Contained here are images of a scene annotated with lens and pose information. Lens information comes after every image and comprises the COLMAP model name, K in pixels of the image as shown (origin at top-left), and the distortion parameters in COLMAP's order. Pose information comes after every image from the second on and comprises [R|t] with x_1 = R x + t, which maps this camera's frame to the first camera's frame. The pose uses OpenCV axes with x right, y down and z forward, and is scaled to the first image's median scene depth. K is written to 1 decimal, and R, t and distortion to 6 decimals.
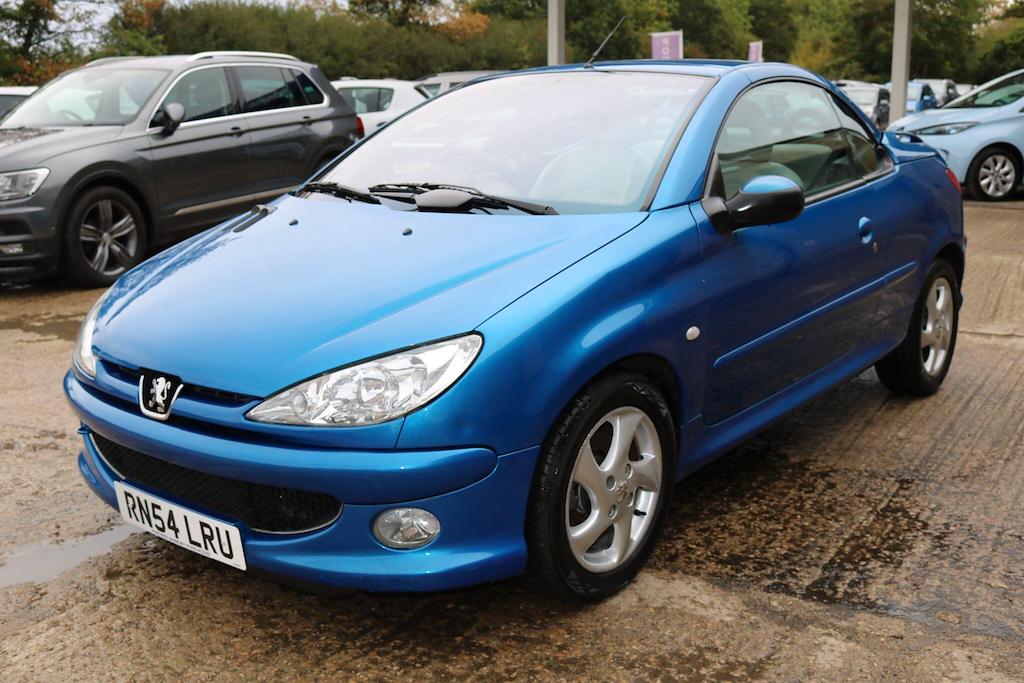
lens RADIAL K [[1072.4, 0, 510.3], [0, 1072.4, 342.3], [0, 0, 1]] dist [-0.069318, 0.000000]
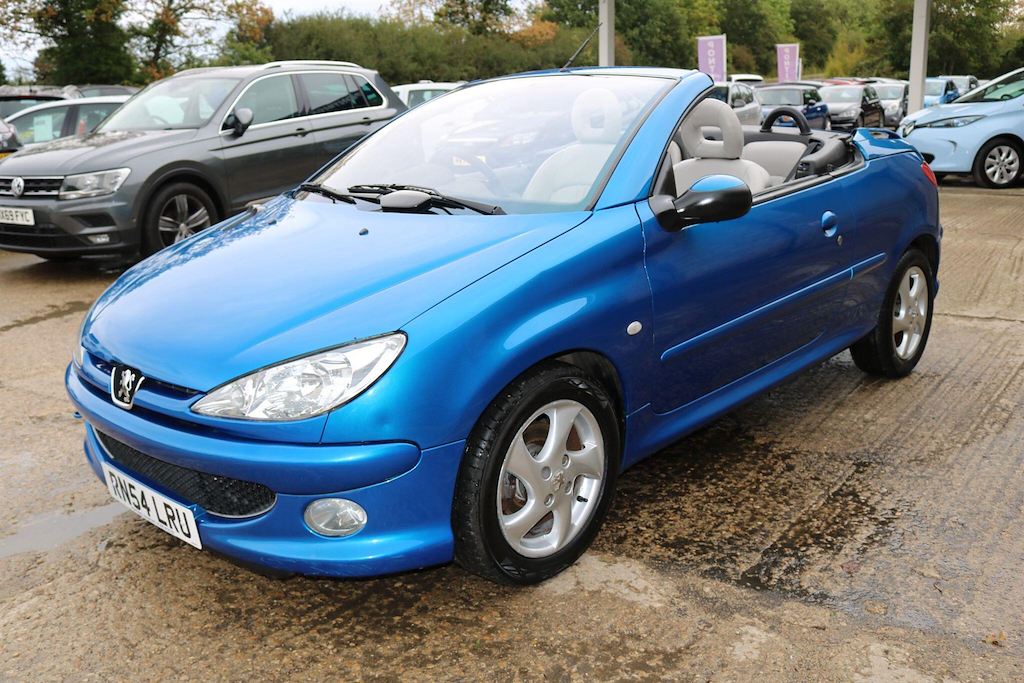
lens RADIAL K [[940.6, 0, 508.8], [0, 940.6, 335.4], [0, 0, 1]] dist [-0.086195, 0.000000]
pose [[0.997168, 0.002875, -0.075150, 0.103322], [-0.000982, 0.999682, 0.025210, -0.021317], [0.075198, -0.025065, 0.996854, 0.071259]]
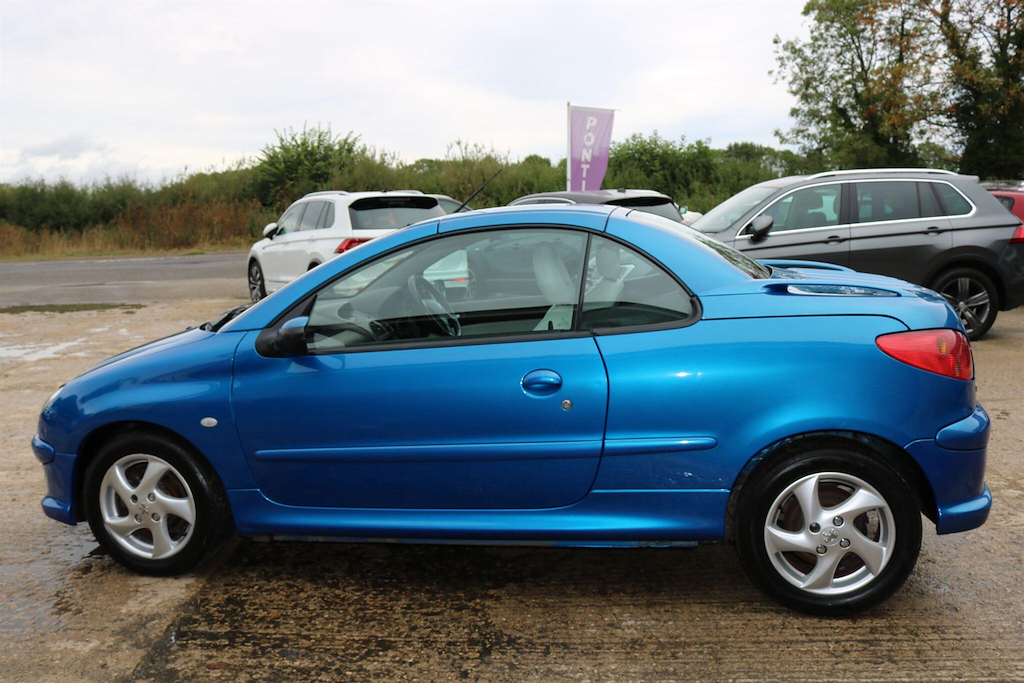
lens RADIAL K [[889.5, 0, 515.8], [0, 889.5, 349.1], [0, 0, 1]] dist [-0.120529, 0.088887]
pose [[0.477187, 0.131119, -0.868965, 1.177664], [-0.169143, 0.984022, 0.055596, -0.205389], [0.862371, 0.120450, 0.491740, 0.678227]]
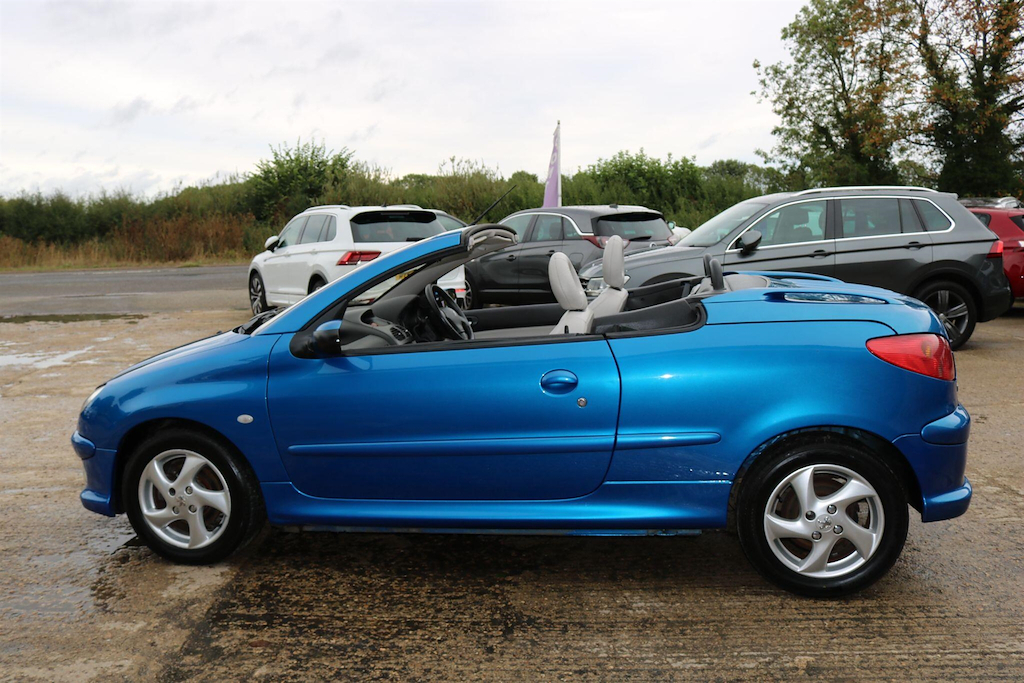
lens RADIAL K [[889.5, 0, 508.5], [0, 889.5, 344.1], [0, 0, 1]] dist [-0.120529, 0.088887]
pose [[0.487795, 0.112789, -0.865641, 1.227429], [-0.172919, 0.984454, 0.030829, -0.187125], [0.855661, 0.134647, 0.499715, 0.604346]]
